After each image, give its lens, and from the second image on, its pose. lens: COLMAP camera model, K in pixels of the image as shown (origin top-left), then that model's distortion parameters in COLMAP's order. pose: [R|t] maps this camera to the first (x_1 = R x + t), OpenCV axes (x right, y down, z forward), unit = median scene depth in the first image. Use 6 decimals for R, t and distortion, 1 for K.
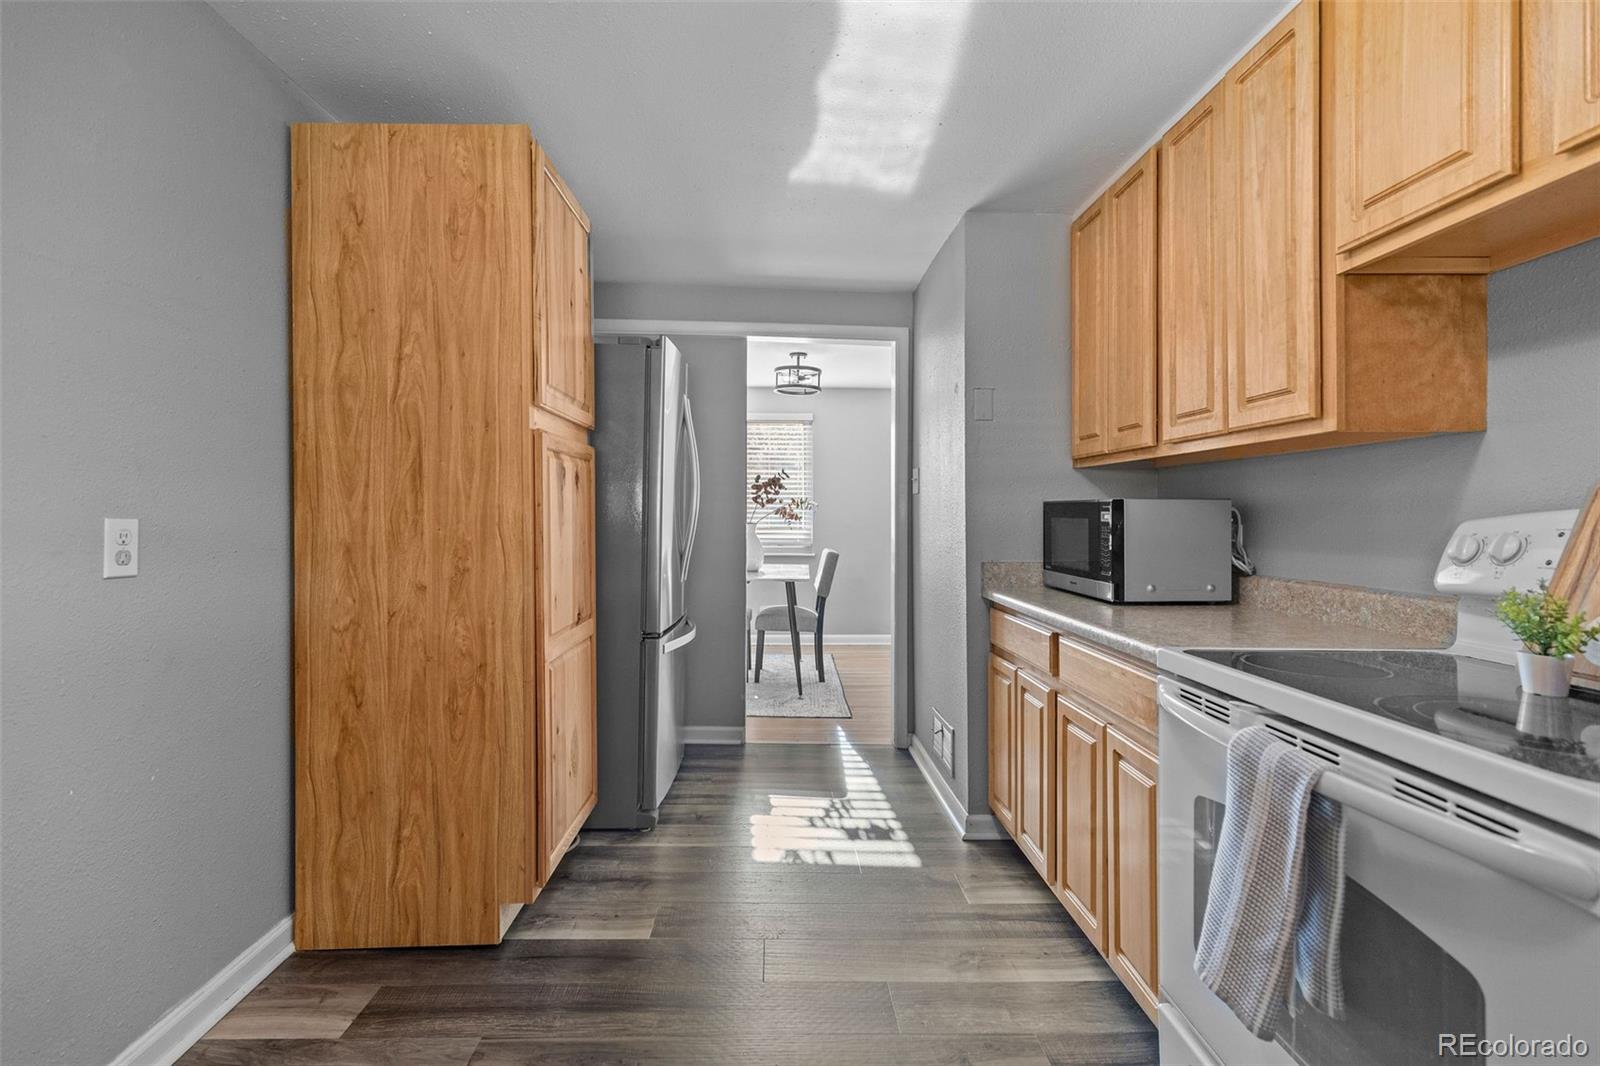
lens RADIAL K [[710.8, 0, 811.7], [0, 710.8, 503.9], [0, 0, 1]] dist [0.004994, 0.000340]
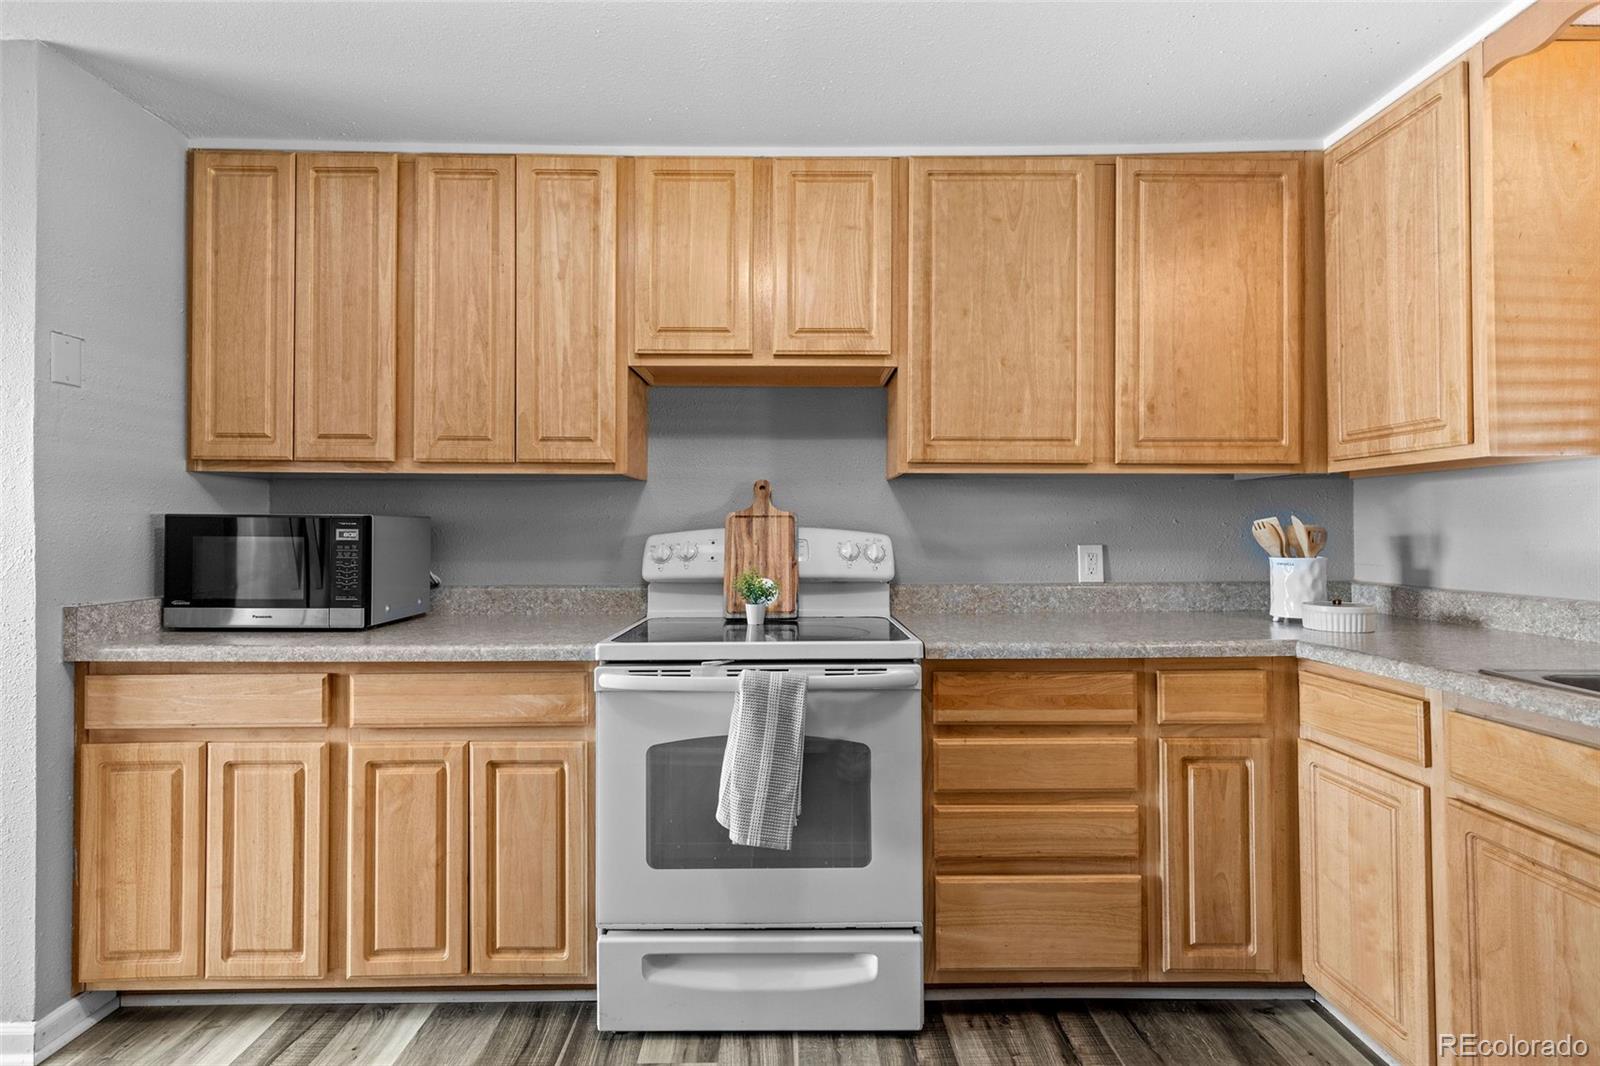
lens RADIAL K [[710.8, 0, 811.7], [0, 710.8, 503.9], [0, 0, 1]] dist [0.004994, 0.000340]
pose [[0.060057, 0.026269, 0.997849, -0.494081], [-0.018146, 0.999517, -0.025221, -0.009703], [-0.998030, -0.016593, 0.060504, 0.399412]]
